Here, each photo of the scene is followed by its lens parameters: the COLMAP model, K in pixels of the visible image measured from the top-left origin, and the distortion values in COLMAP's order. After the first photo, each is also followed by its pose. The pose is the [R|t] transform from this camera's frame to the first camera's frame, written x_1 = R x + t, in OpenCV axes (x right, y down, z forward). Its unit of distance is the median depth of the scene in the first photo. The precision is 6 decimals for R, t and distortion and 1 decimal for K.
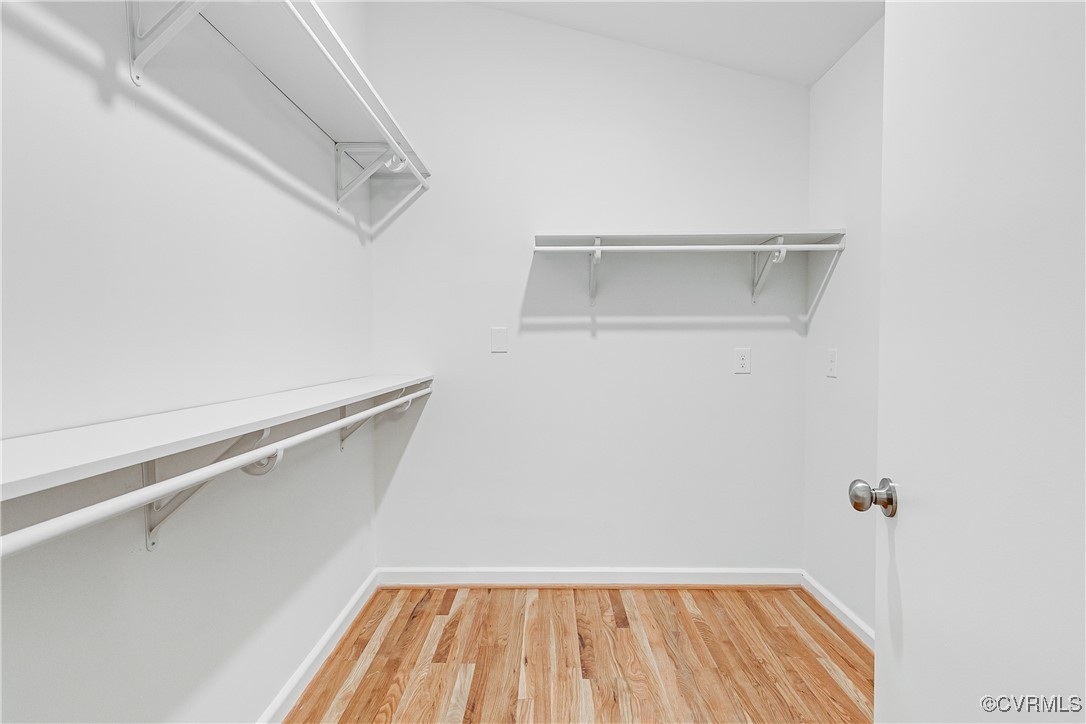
lens RADIAL K [[500.3, 0, 543.7], [0, 500.3, 357.8], [0, 0, 1]] dist [0.005909, -0.000630]
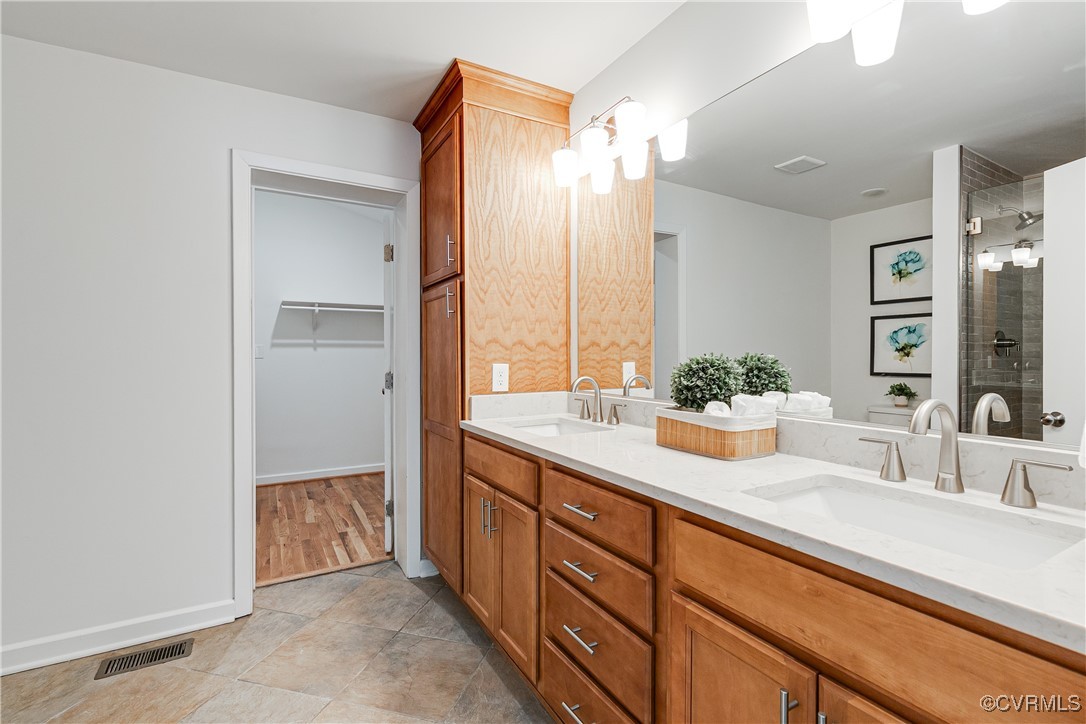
lens RADIAL K [[500.3, 0, 549.3], [0, 500.3, 358.7], [0, 0, 1]] dist [0.005909, -0.000630]
pose [[0.867005, -0.001146, 0.498298, -0.082635], [0.008109, 0.999897, -0.011809, 0.021130], [-0.498233, 0.014279, 0.866926, -1.164227]]
